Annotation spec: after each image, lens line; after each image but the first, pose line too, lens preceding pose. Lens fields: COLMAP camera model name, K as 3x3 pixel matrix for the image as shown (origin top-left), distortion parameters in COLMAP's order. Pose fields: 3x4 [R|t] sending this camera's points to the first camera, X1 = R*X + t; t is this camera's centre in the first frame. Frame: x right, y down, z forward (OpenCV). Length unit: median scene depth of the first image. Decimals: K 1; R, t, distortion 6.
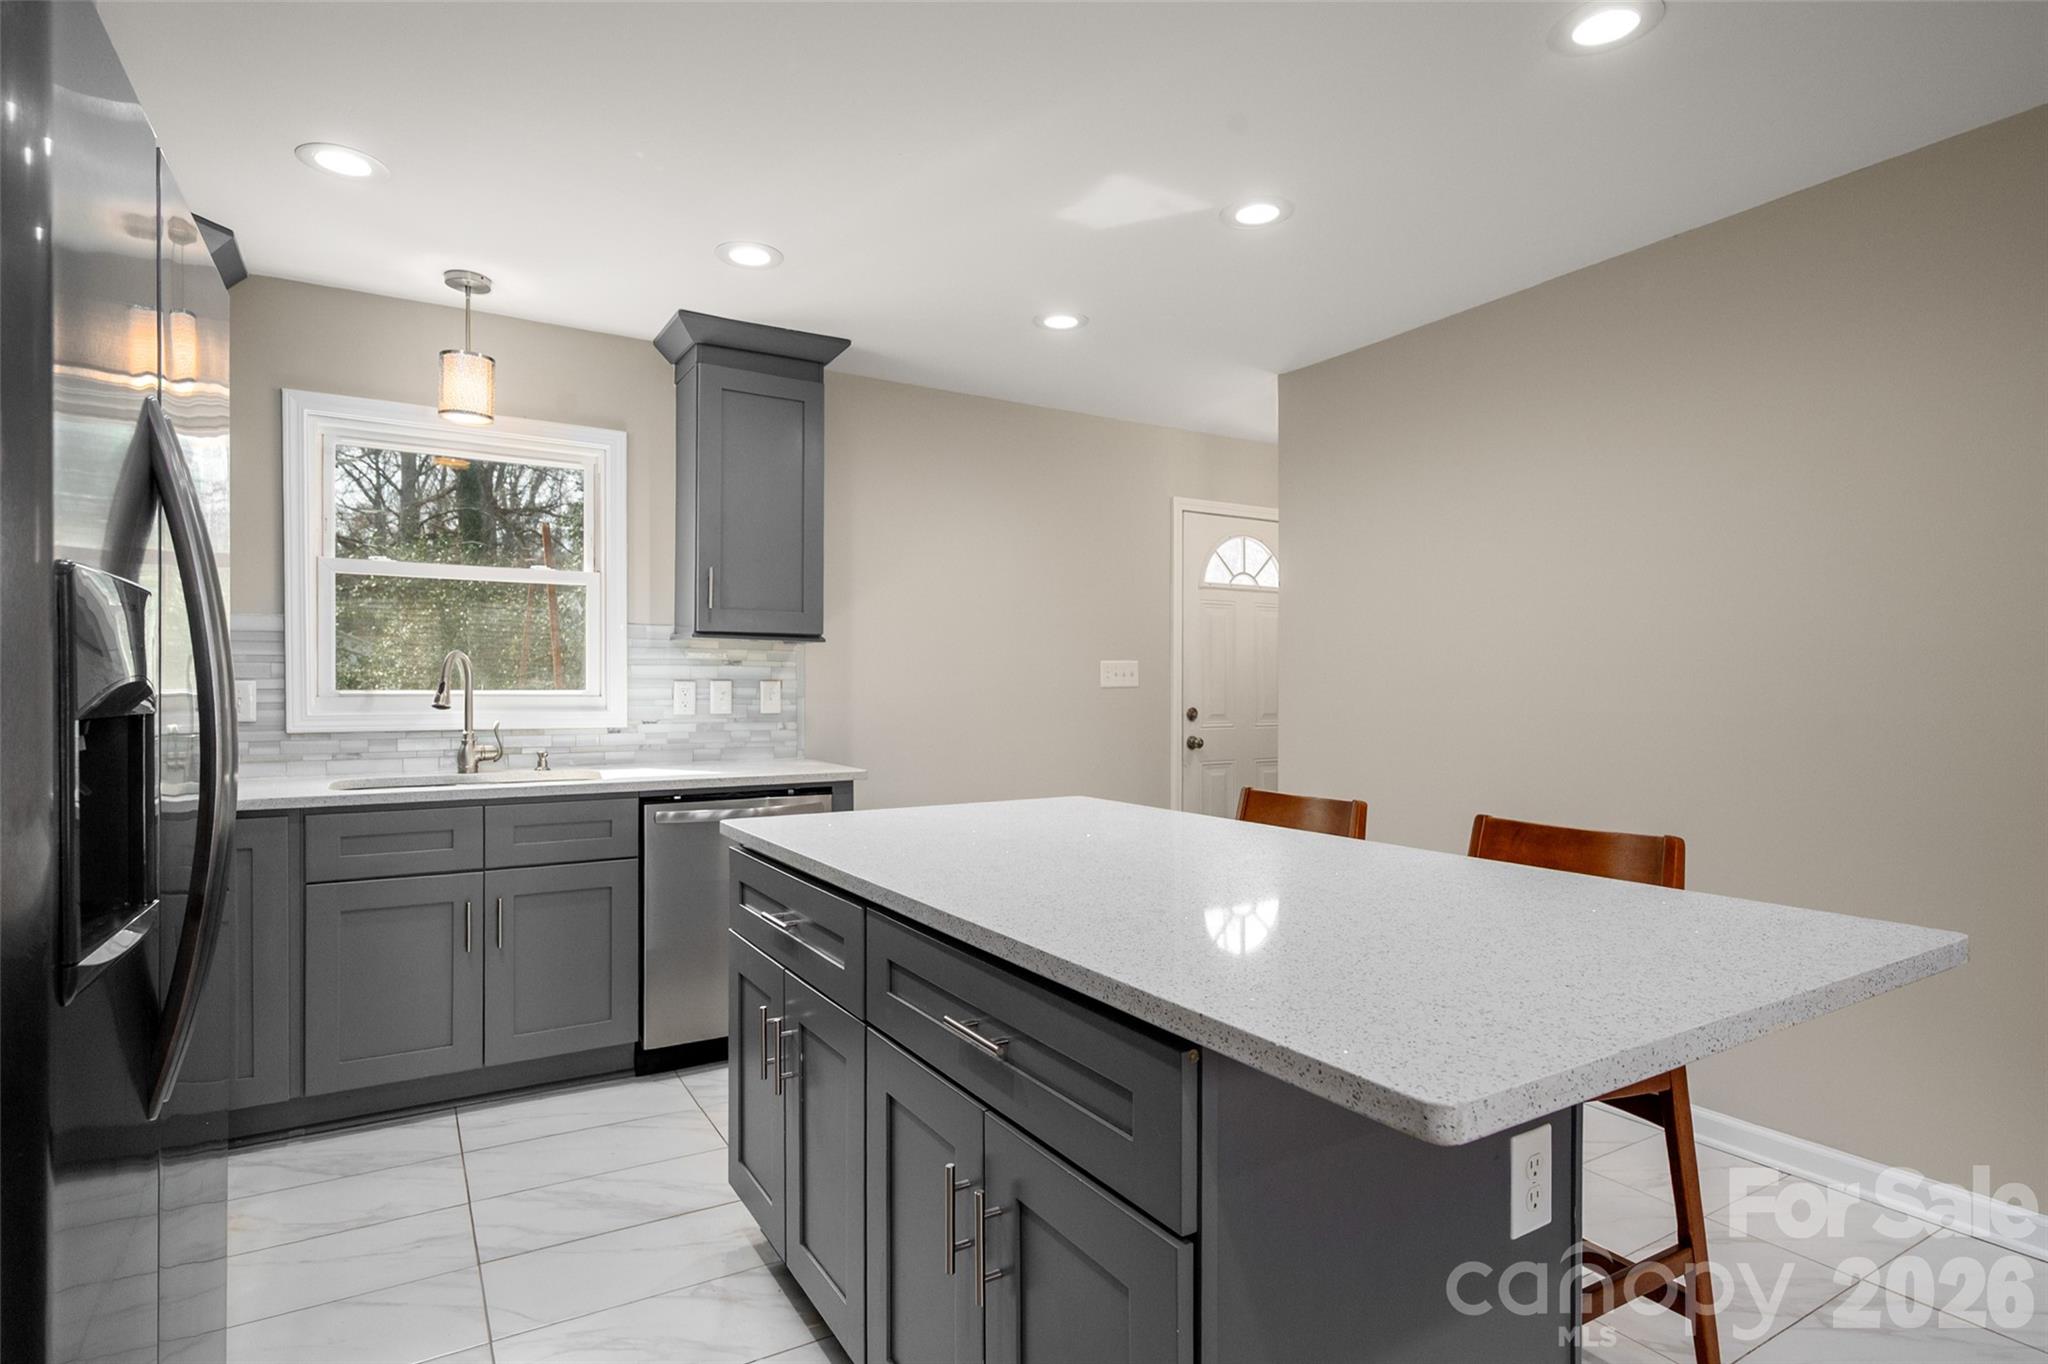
lens RADIAL K [[1049.0, 0, 1025.1], [0, 1049.0, 692.4], [0, 0, 1]] dist [0.000286, -0.000130]
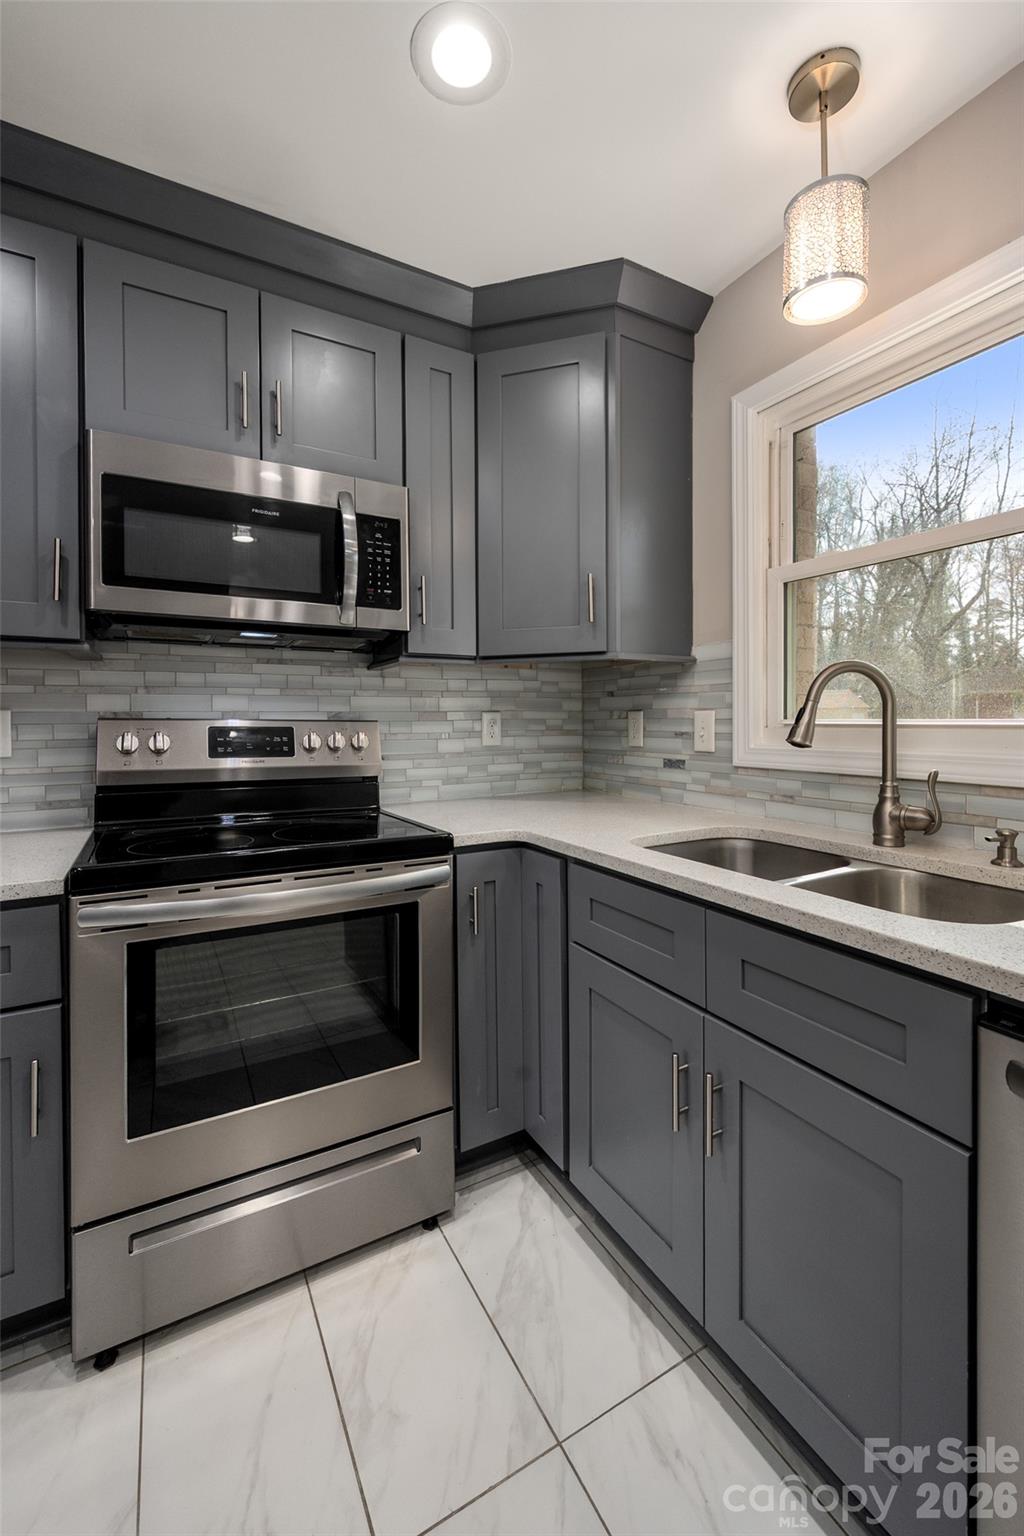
lens RADIAL K [[634.0, 0, 490.0], [0, 634.0, 726.3], [0, 0, 1]] dist [0.000500, 0.000375]
pose [[-0.047226, 0.005295, -0.998870, -0.123744], [0.013009, 0.999904, 0.004686, -0.002222], [0.998800, -0.012773, -0.047291, 0.810199]]
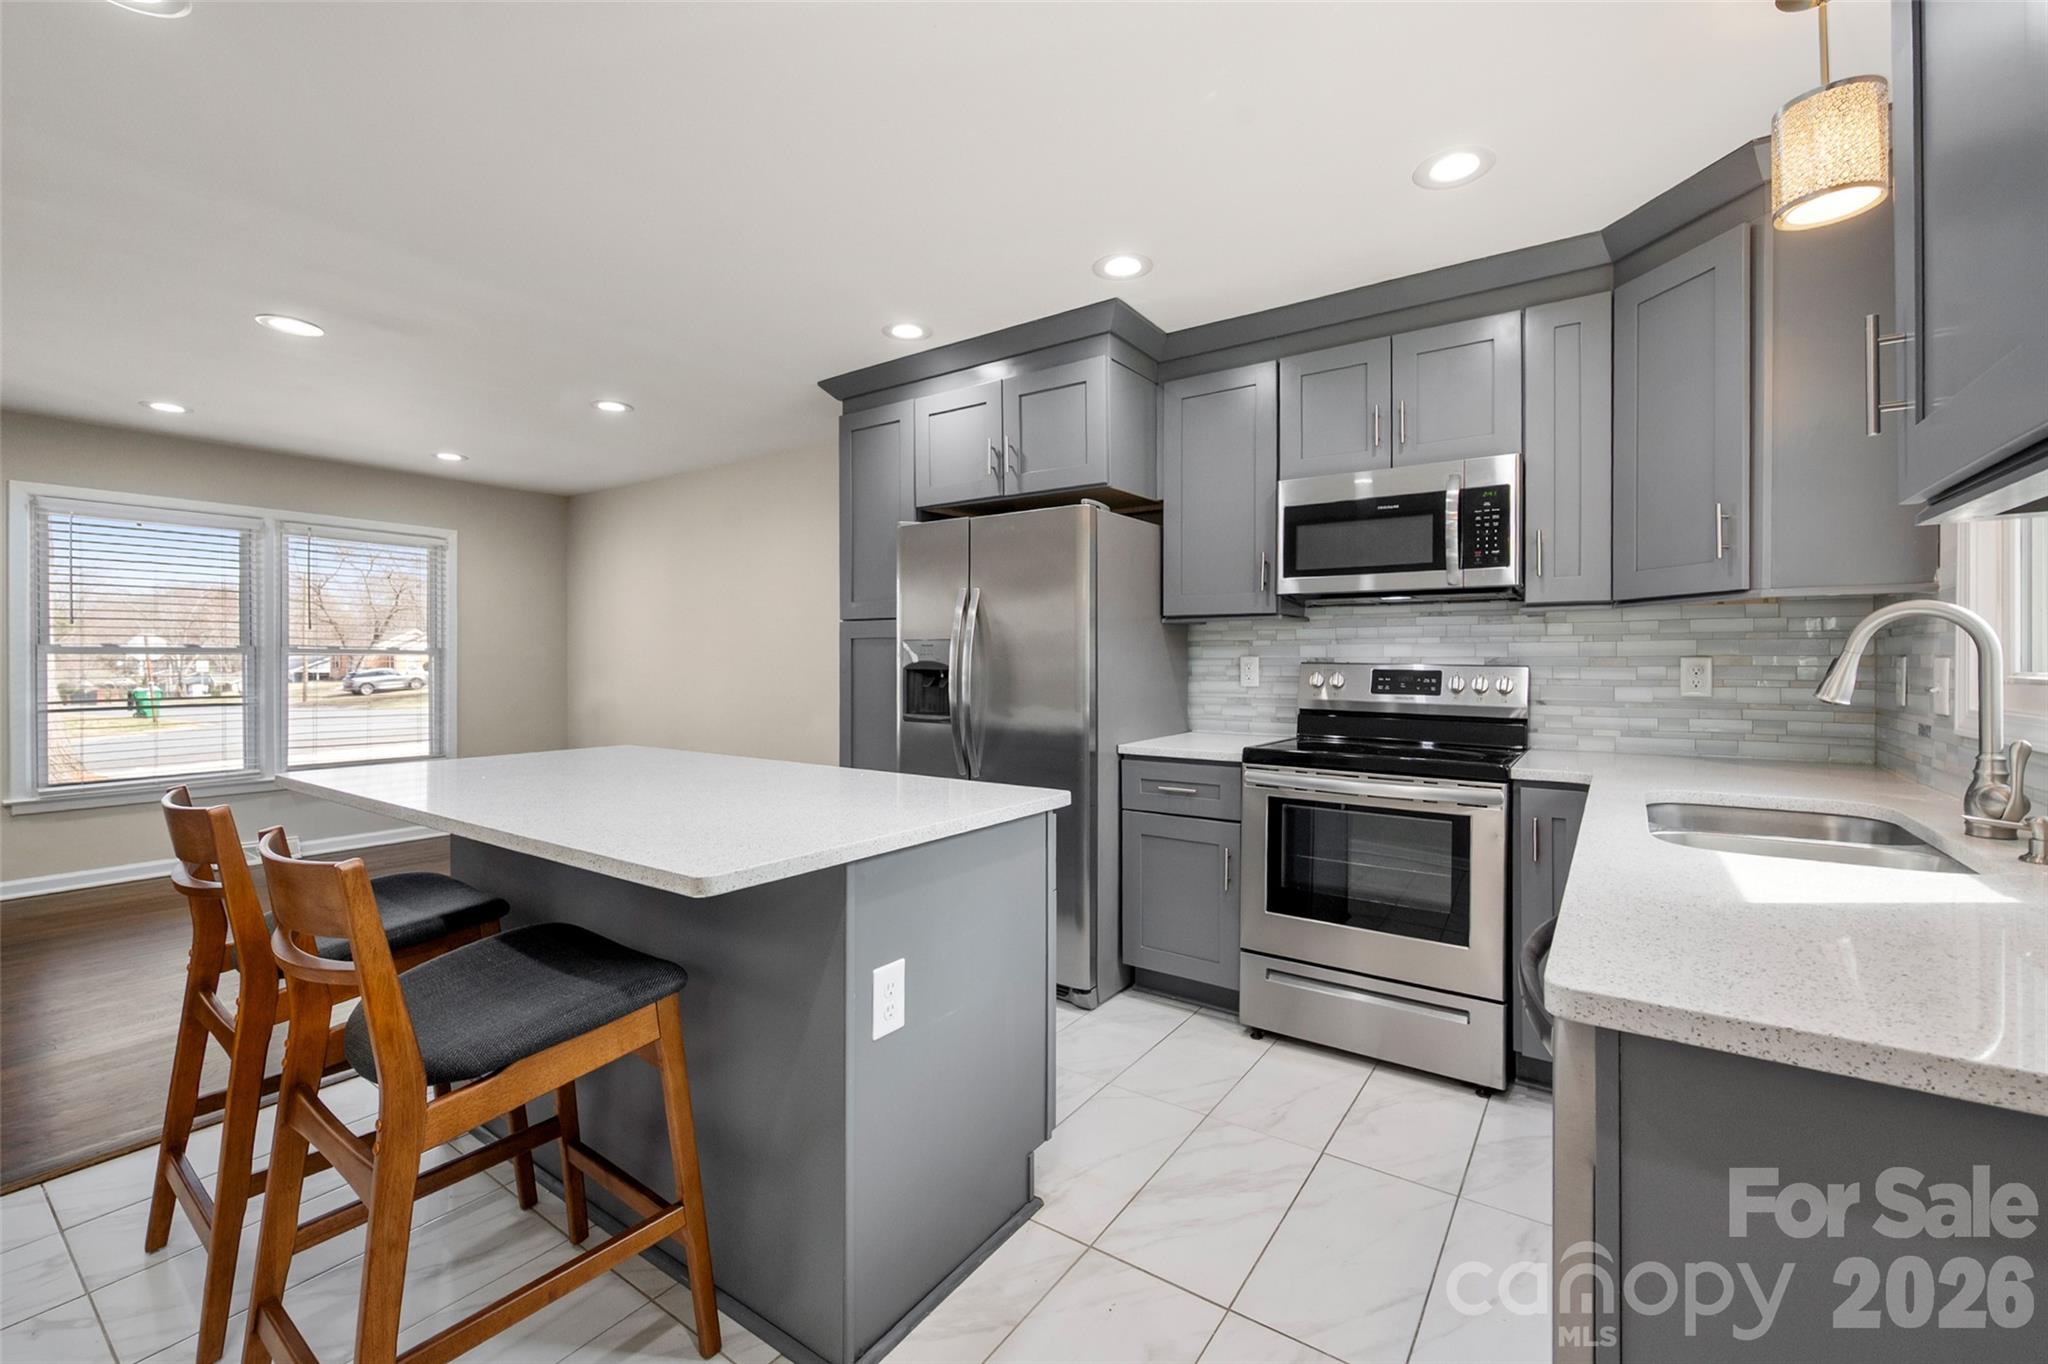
lens RADIAL K [[821.3, 0, 1033.5], [0, 821.3, 667.7], [0, 0, 1]] dist [-0.003463, -0.000323]
pose [[-0.918710, -0.001536, -0.394929, 0.057884], [-0.001897, 0.999998, 0.000523, -0.004078], [0.394928, 0.001230, -0.918711, 1.248732]]
